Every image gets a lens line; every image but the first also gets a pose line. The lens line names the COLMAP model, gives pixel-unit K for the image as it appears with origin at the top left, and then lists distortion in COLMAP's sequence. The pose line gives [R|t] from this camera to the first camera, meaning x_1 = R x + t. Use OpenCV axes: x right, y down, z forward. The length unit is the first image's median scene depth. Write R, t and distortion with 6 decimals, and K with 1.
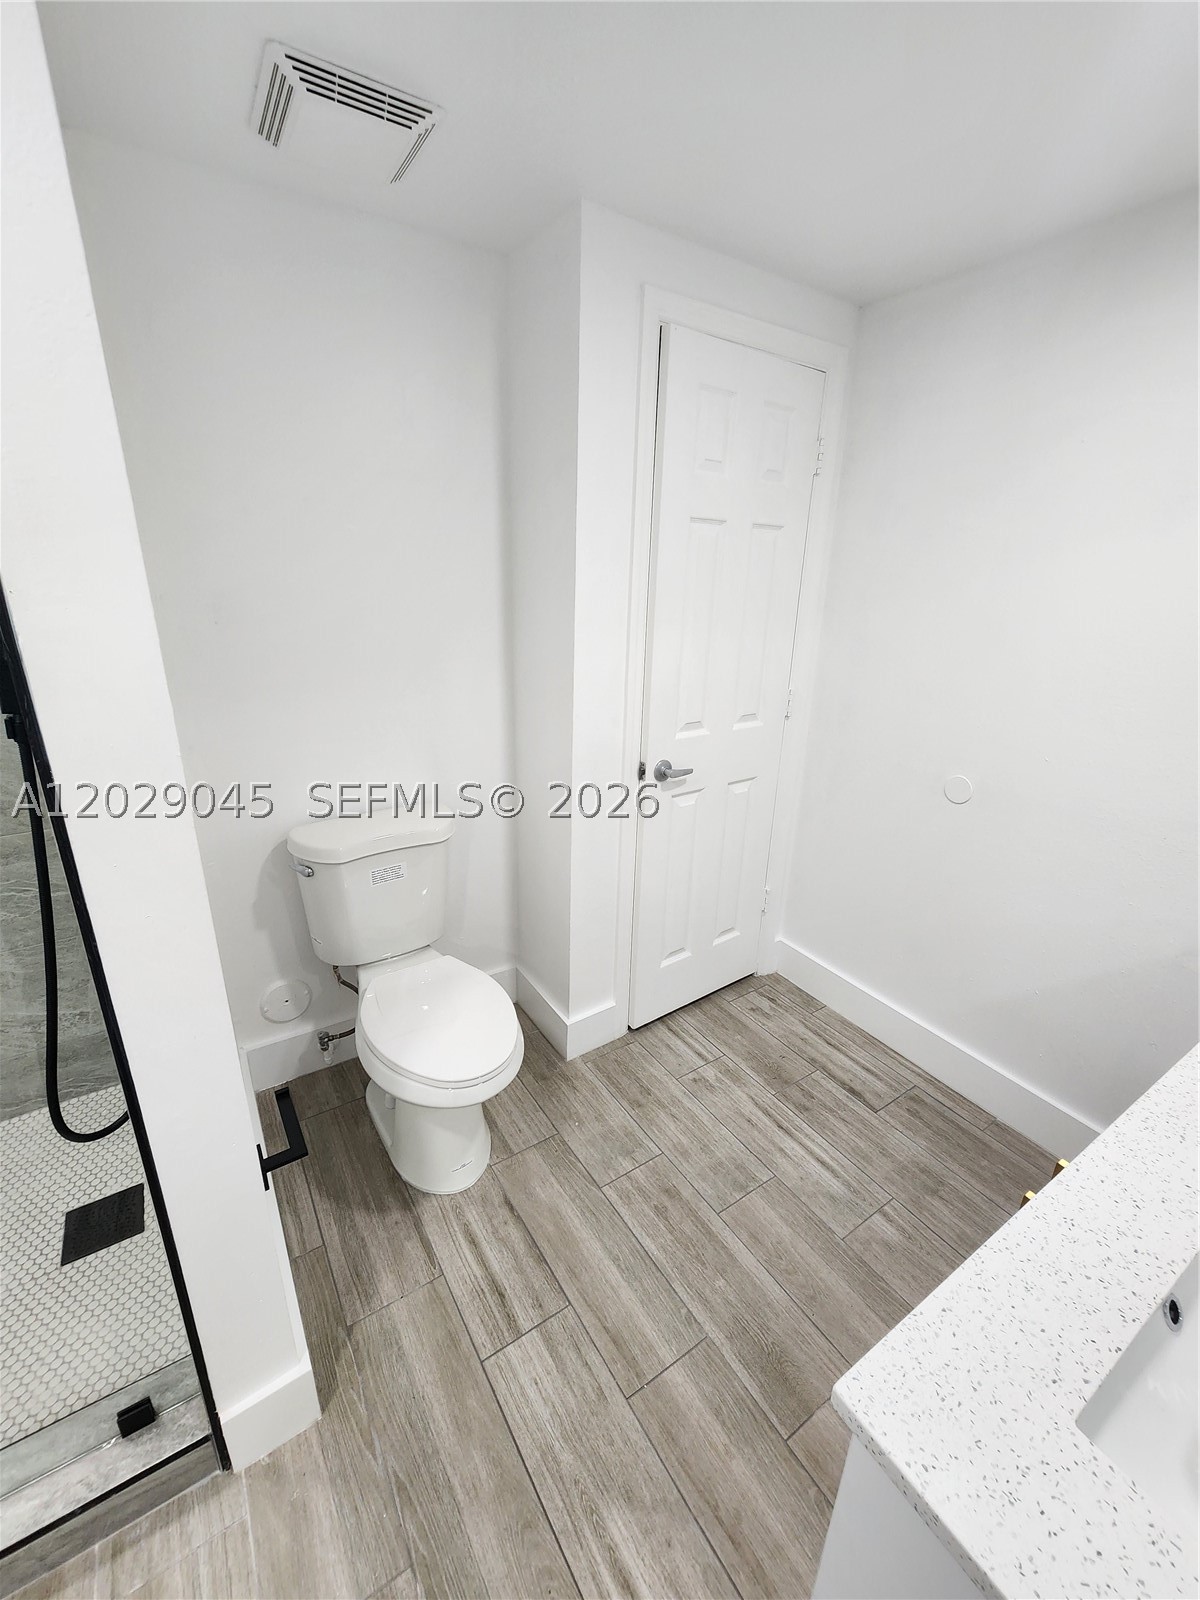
lens RADIAL K [[655.9, 0, 604.8], [0, 655.9, 803.4], [0, 0, 1]] dist [-0.003627, 0.000847]
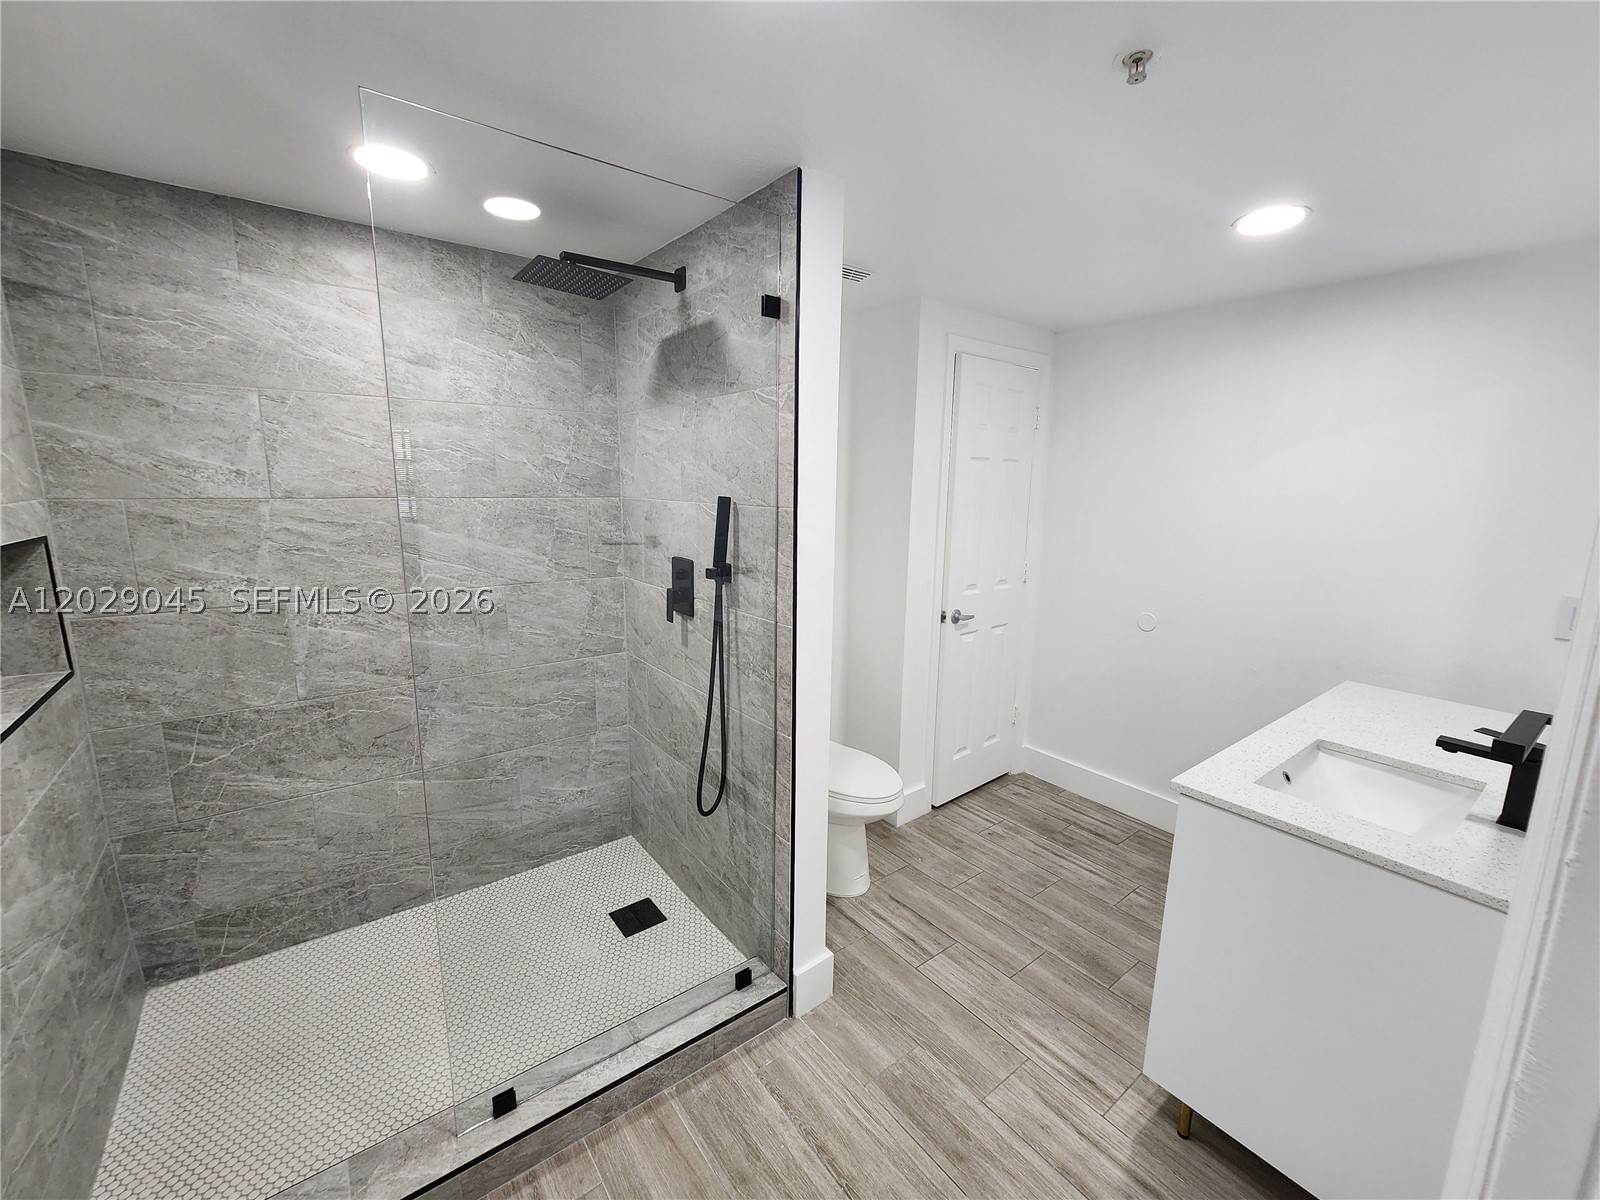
lens RADIAL K [[655.9, 0, 803.3], [0, 655.9, 604.0], [0, 0, 1]] dist [-0.003627, 0.000847]
pose [[0.997031, -0.026094, 0.072440, -0.396323], [0.036679, 0.988175, -0.148878, 0.143020], [-0.067699, 0.151093, 0.986199, -0.498959]]
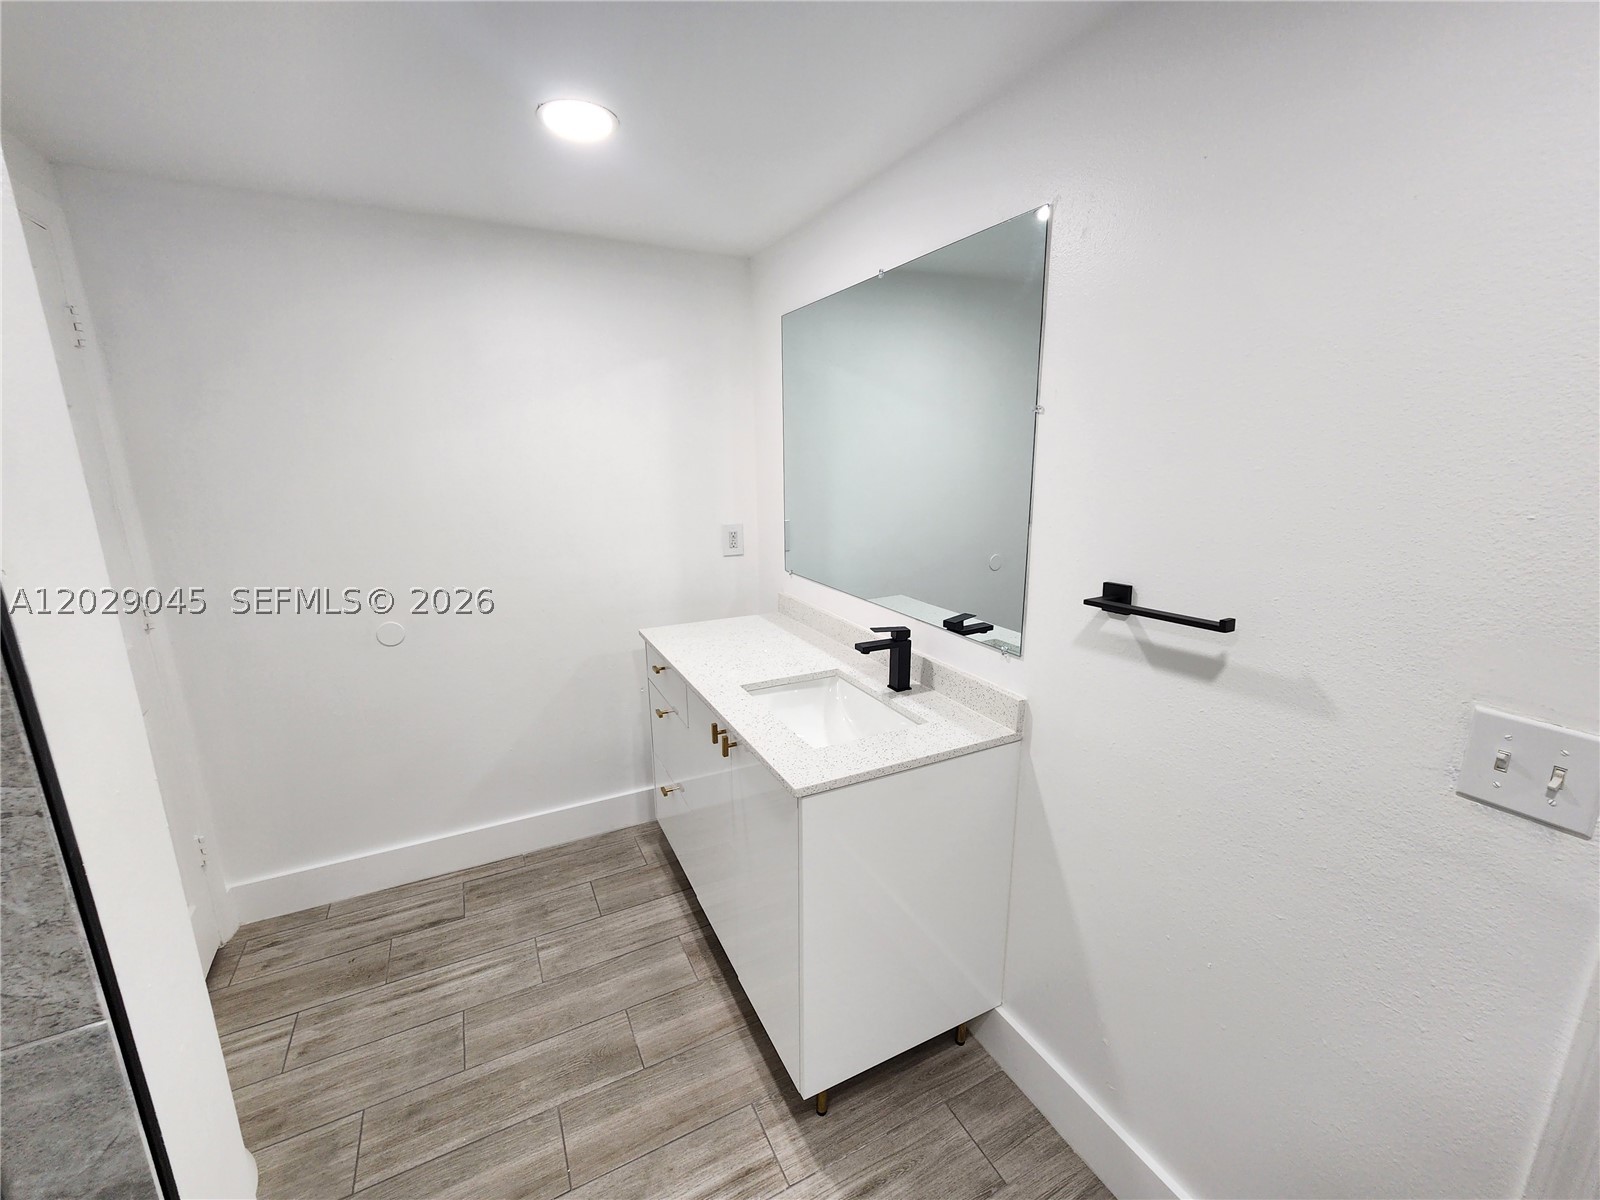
lens RADIAL K [[655.9, 0, 800.0], [0, 655.9, 598.2], [0, 0, 1]] dist [-0.003627, 0.000847]
pose [[0.105316, -0.245796, 0.963583, -0.508384], [0.342816, 0.918548, 0.196840, -0.060823], [-0.933480, 0.309602, 0.181000, 0.091036]]
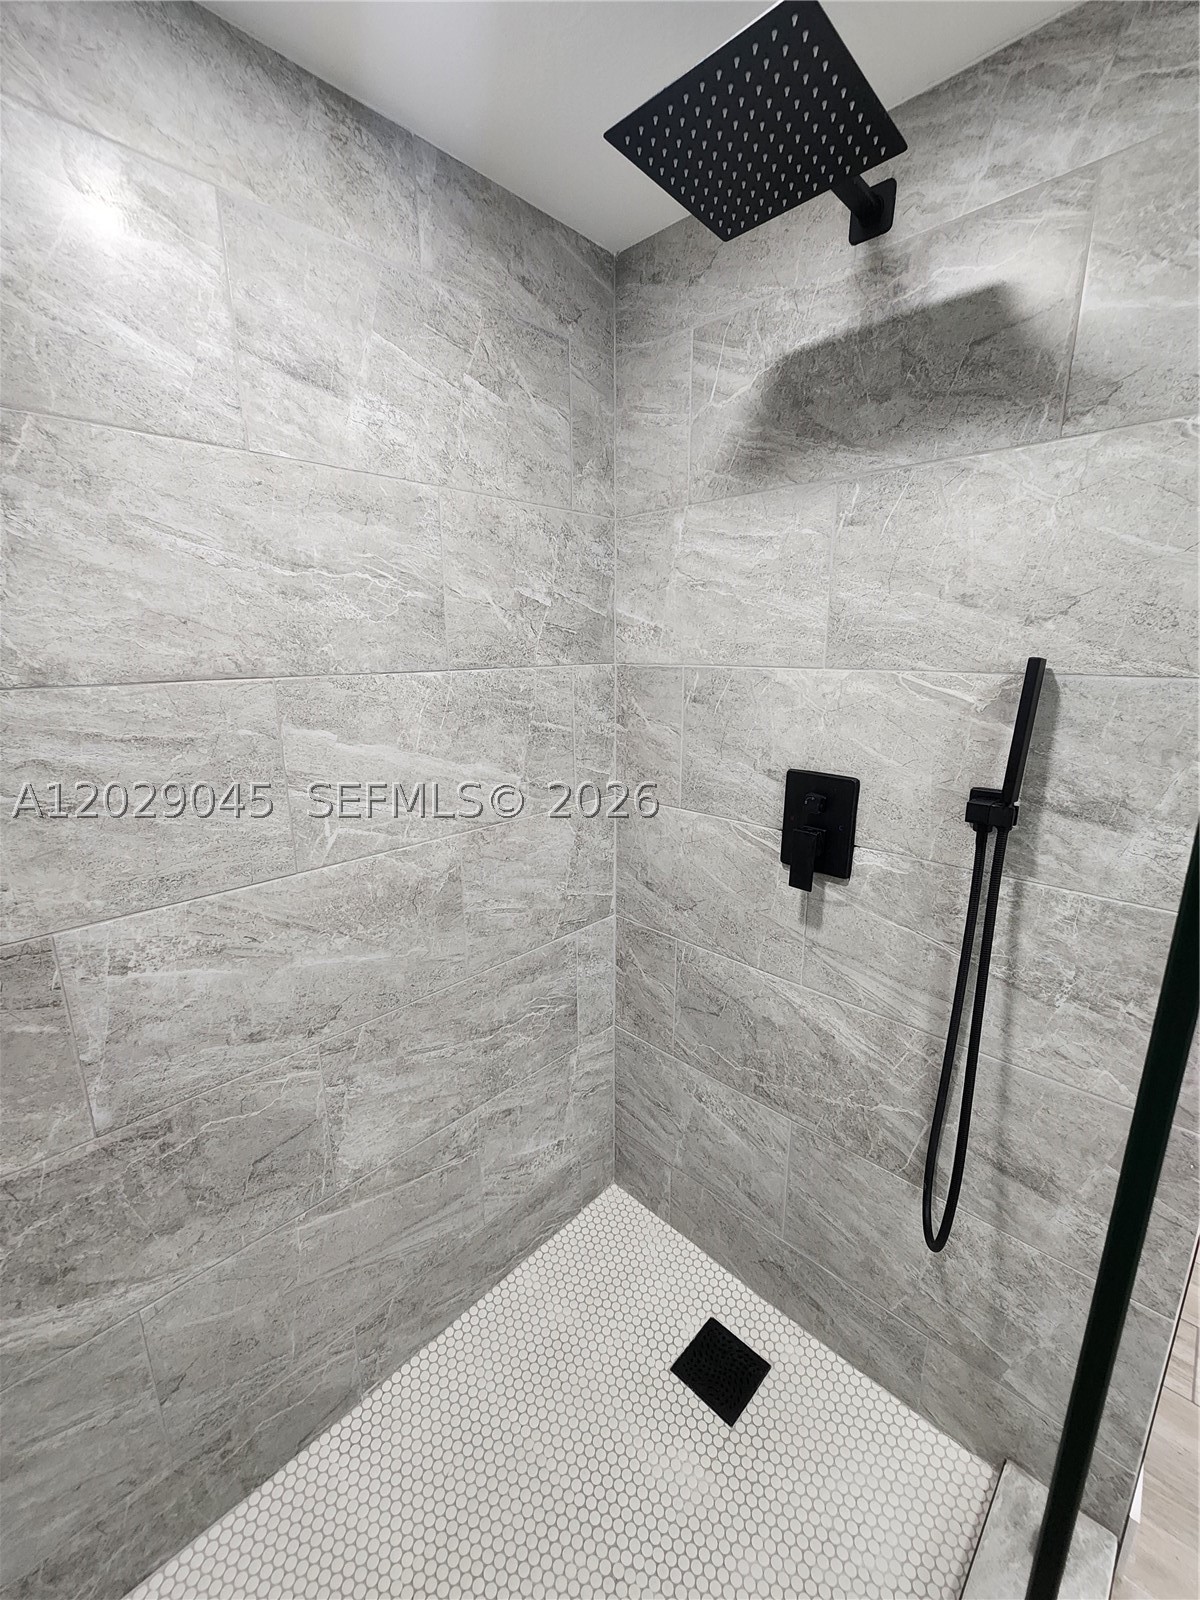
lens RADIAL K [[655.9, 0, 602.7], [0, 655.9, 804.7], [0, 0, 1]] dist [-0.003627, 0.000847]
pose [[0.974349, -0.085178, 0.208299, -0.863410], [0.103670, 0.991428, -0.079514, -0.057731], [-0.199740, 0.099069, 0.974828, 0.068649]]
